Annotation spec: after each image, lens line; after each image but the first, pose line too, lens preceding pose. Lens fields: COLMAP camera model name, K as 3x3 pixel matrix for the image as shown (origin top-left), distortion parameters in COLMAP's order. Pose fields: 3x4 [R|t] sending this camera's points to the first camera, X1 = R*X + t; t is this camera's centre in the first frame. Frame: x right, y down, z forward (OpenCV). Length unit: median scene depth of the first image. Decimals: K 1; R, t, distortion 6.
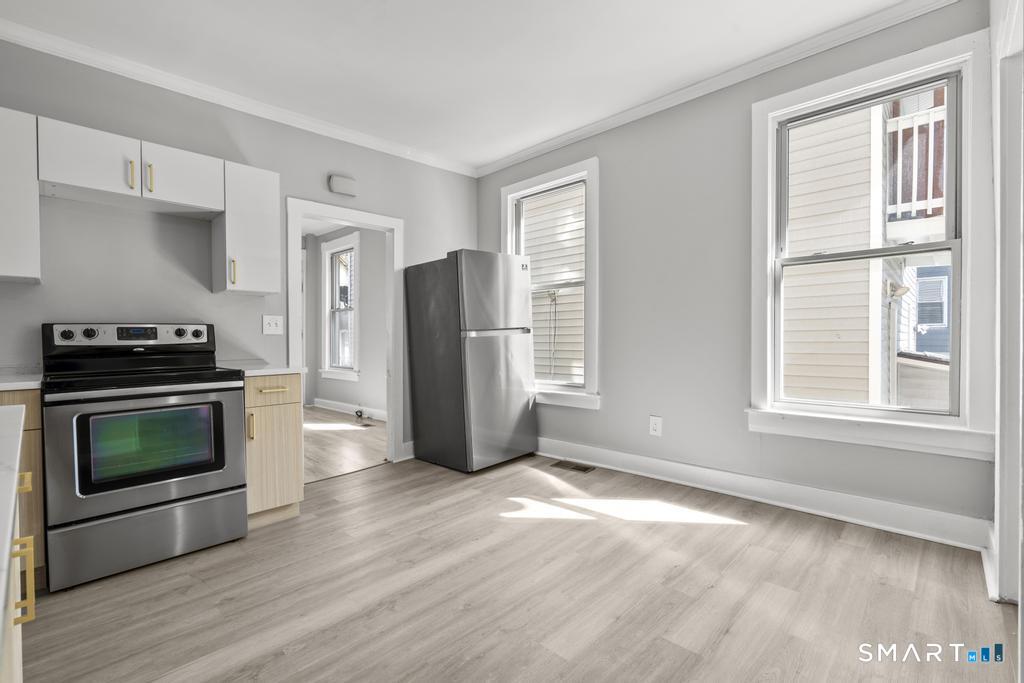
lens RADIAL K [[441.3, 0, 498.5], [0, 441.3, 341.4], [0, 0, 1]] dist [-0.001356, 0.000084]
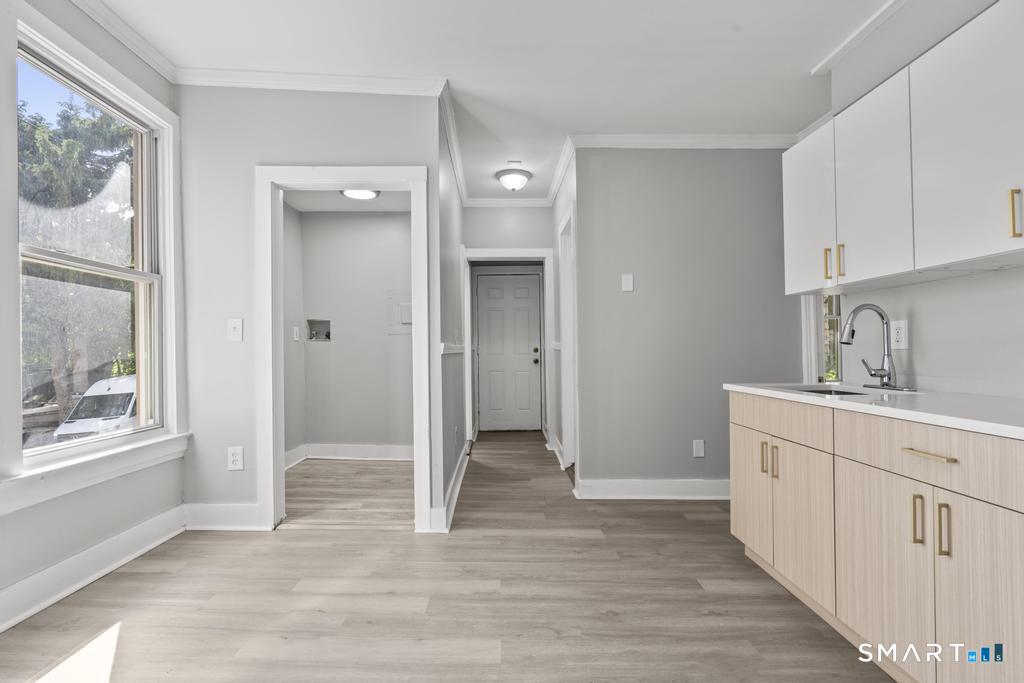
lens RADIAL K [[463.8, 0, 509.6], [0, 463.8, 345.4], [0, 0, 1]] dist [-0.003699, 0.000923]
pose [[-0.702585, 0.022536, 0.711243, -0.571539], [0.018895, 0.999737, -0.013012, -0.014259], [-0.711349, 0.004296, -0.702826, 1.445503]]
